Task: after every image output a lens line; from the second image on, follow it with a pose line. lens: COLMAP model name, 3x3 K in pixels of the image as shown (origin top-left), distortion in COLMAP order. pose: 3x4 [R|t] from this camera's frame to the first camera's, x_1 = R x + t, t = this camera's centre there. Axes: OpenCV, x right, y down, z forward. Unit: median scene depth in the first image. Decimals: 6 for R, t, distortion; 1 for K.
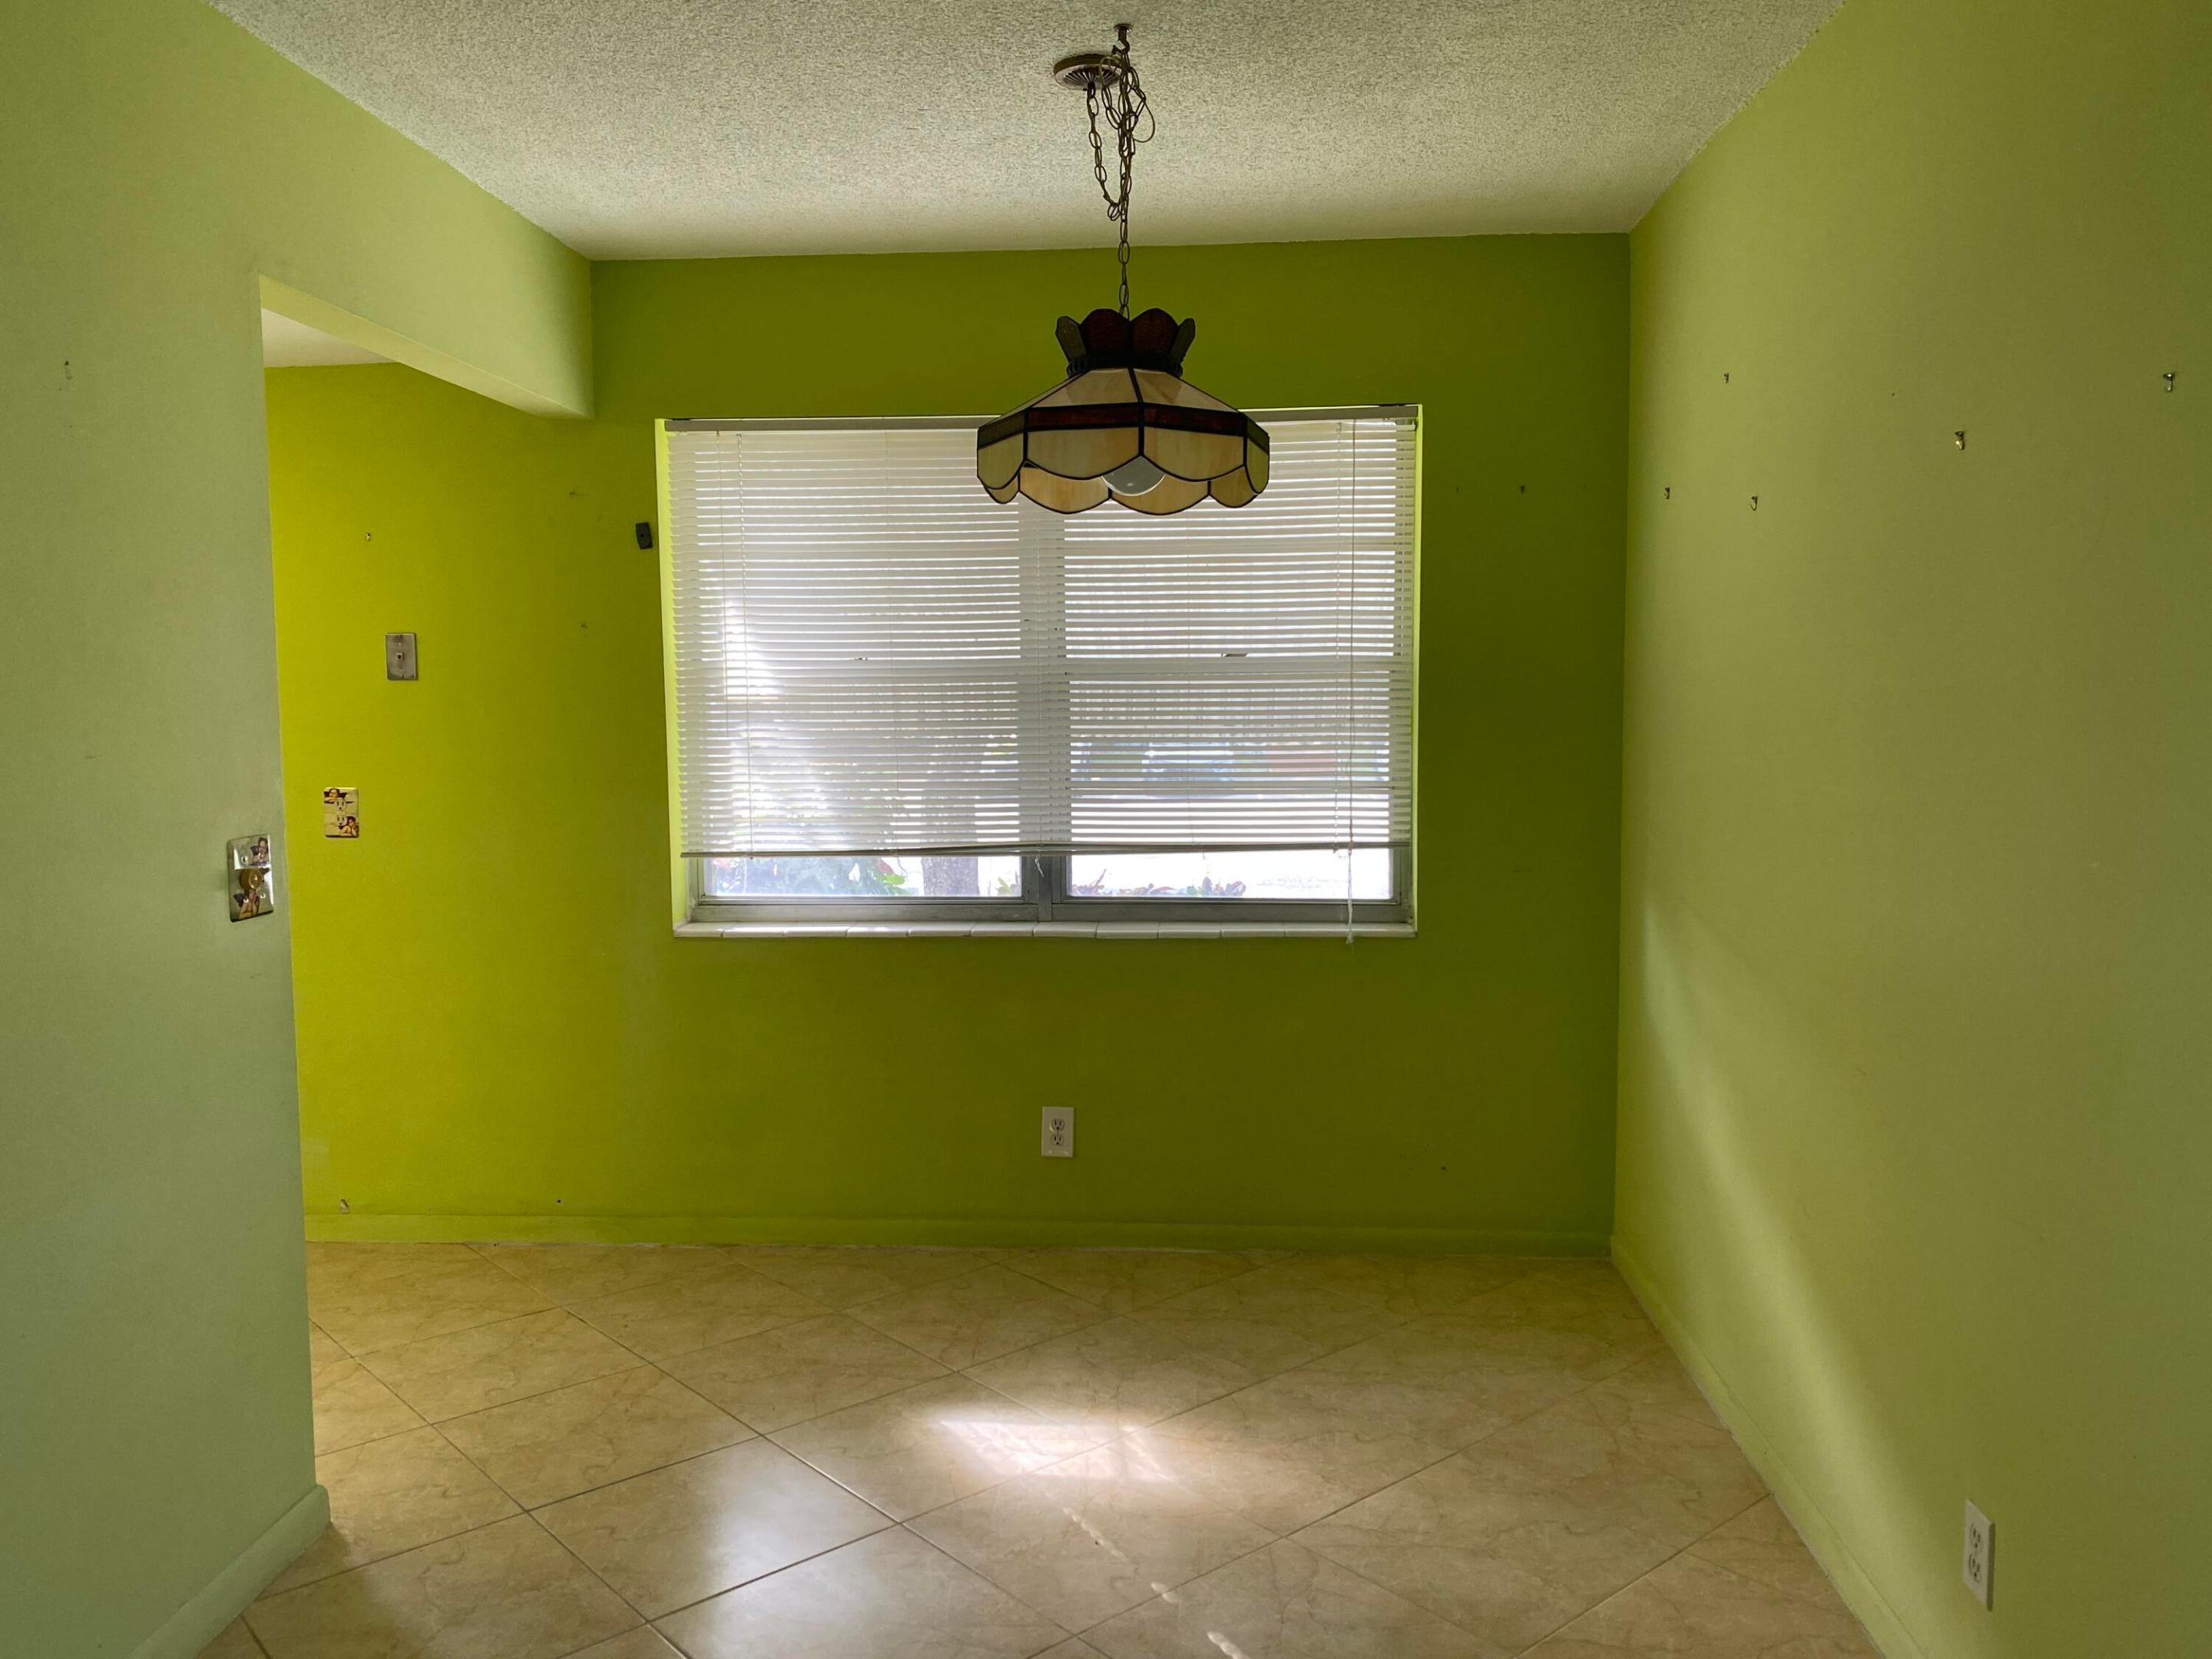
lens RADIAL K [[1723.4, 0, 1093.7], [0, 1723.4, 822.2], [0, 0, 1]] dist [0.146475, -0.260793]
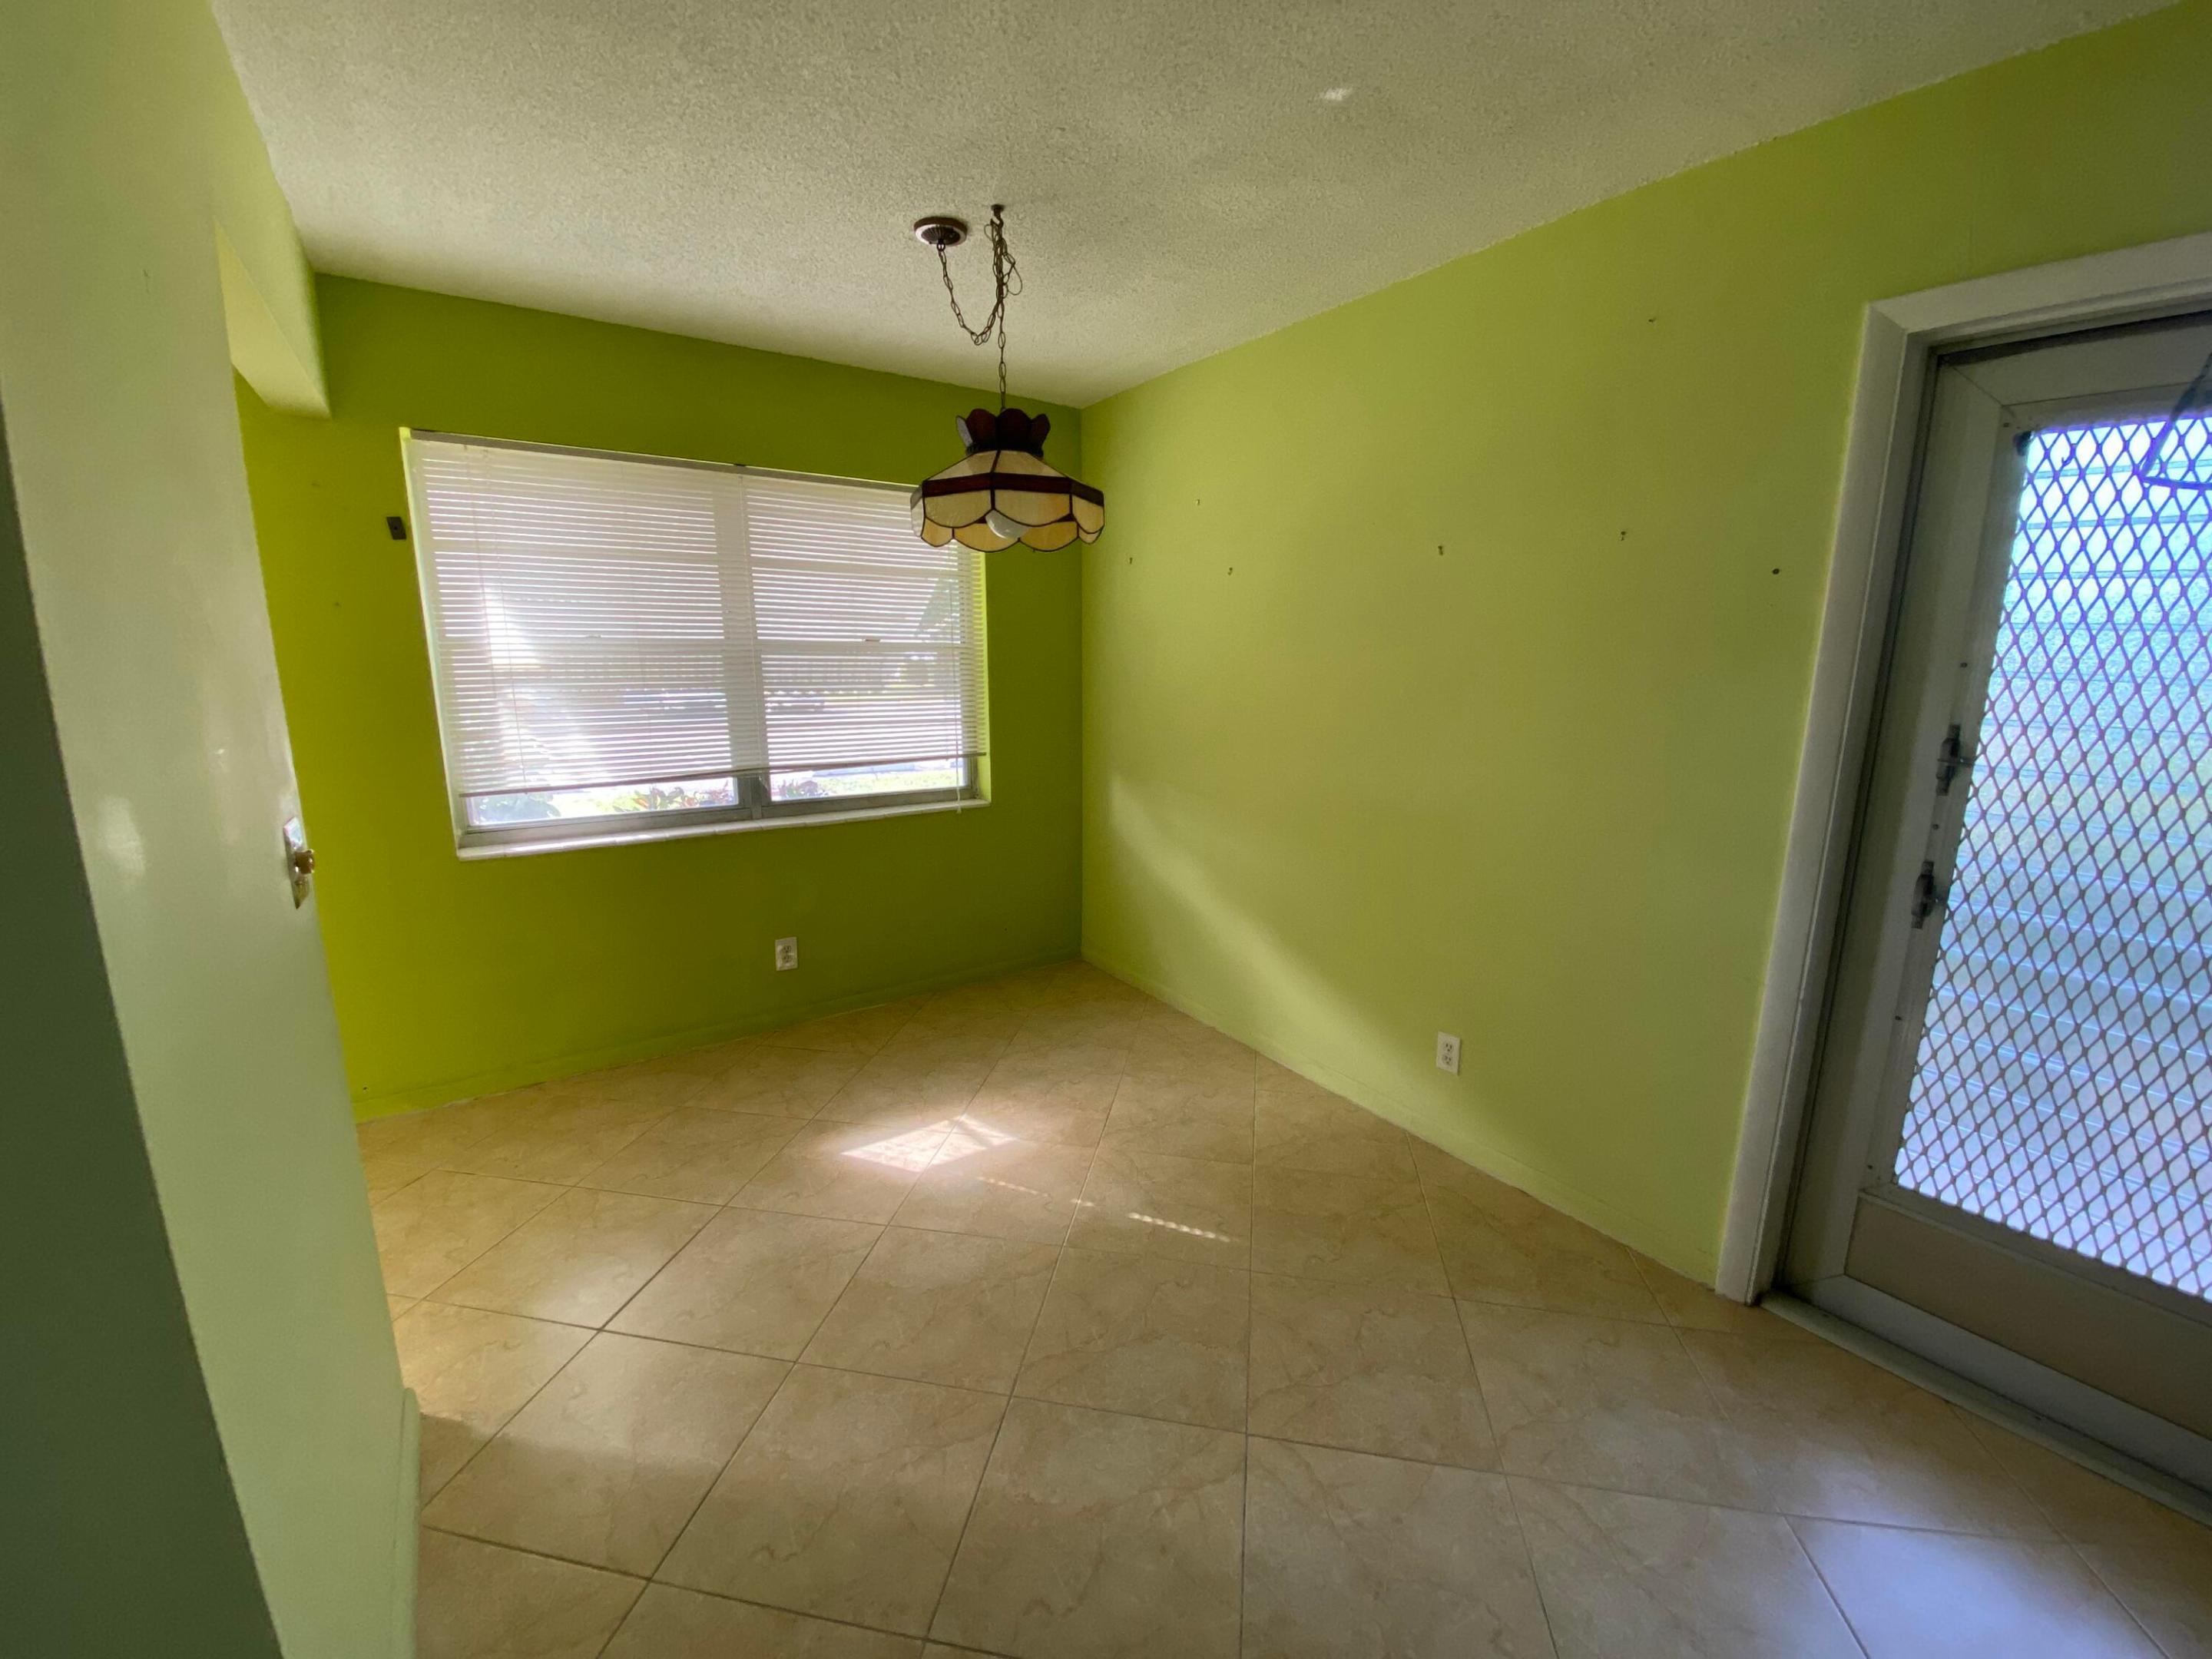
lens RADIAL K [[902.8, 0, 1106.0], [0, 902.8, 829.5], [0, 0, 1]] dist [0.033111, -0.025637]
pose [[0.774853, -0.112235, 0.622098, -0.293232], [0.040657, 0.990923, 0.128137, -0.022445], [-0.630832, -0.073995, 0.772383, 0.209874]]
